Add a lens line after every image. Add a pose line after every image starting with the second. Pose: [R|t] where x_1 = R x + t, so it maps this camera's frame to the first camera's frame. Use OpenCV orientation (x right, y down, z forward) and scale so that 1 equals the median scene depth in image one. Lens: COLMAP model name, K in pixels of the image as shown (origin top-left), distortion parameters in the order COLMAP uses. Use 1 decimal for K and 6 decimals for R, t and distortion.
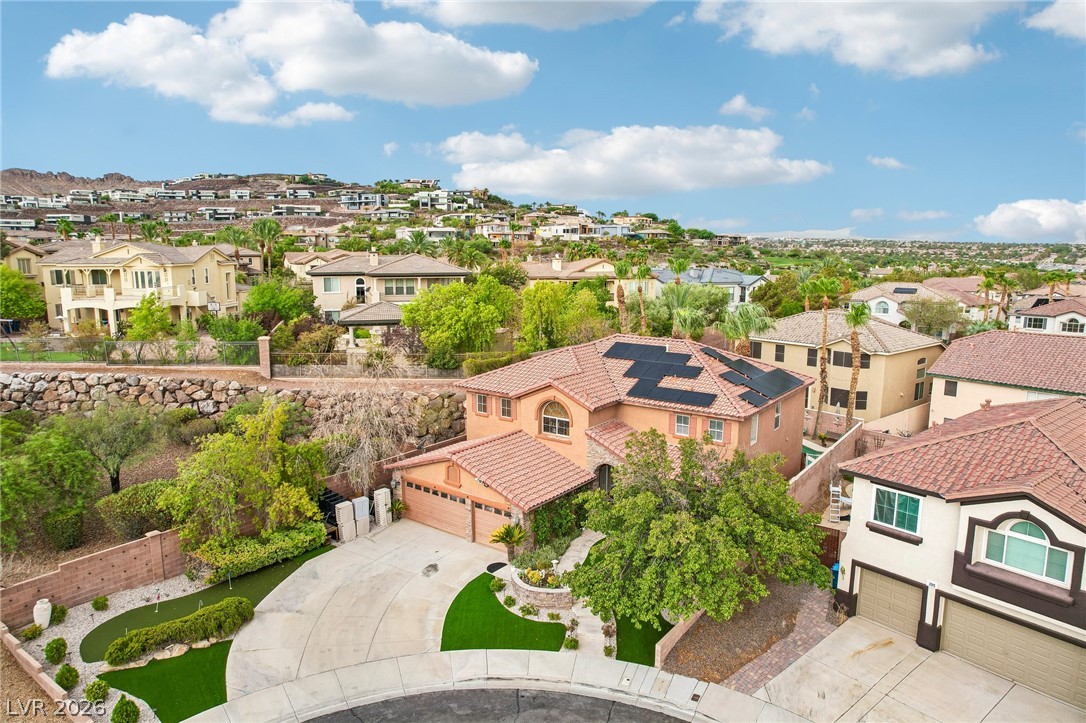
lens RADIAL K [[693.5, 0, 544.2], [0, 693.5, 360.6], [0, 0, 1]] dist [-0.075904, 0.068988]
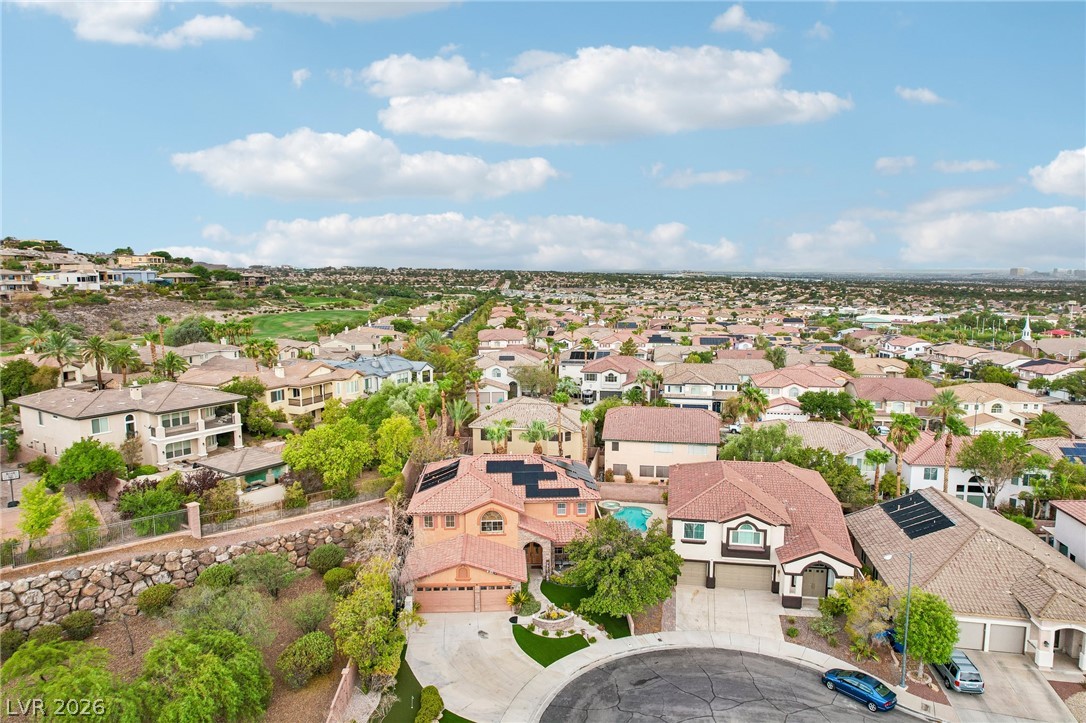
lens RADIAL K [[693.5, 0, 545.2], [0, 693.5, 360.2], [0, 0, 1]] dist [-0.075904, 0.068988]
pose [[0.763118, -0.082961, 0.640913, -0.586124], [0.106221, 0.994340, 0.002236, -0.184114], [-0.637471, 0.066372, 0.767611, -0.211740]]
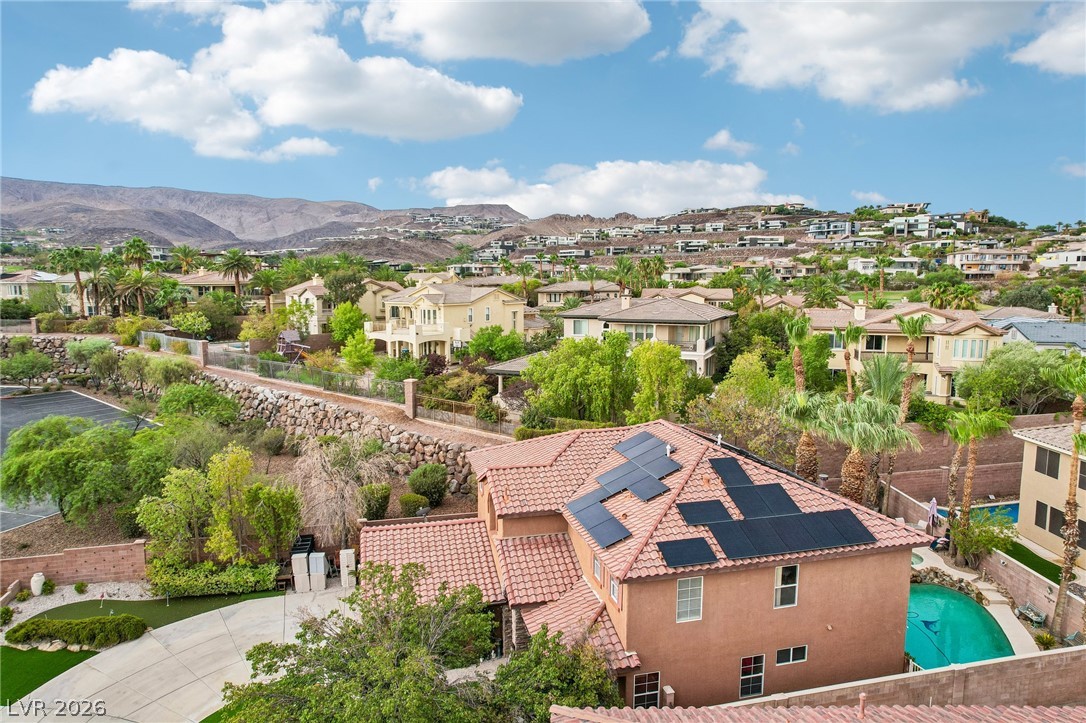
lens RADIAL K [[693.5, 0, 544.5], [0, 693.5, 354.1], [0, 0, 1]] dist [-0.075904, 0.068988]
pose [[0.774227, 0.066573, -0.629397, 0.380835], [-0.098003, 0.995068, -0.015303, -0.068548], [0.625274, 0.073531, 0.776933, 0.255459]]
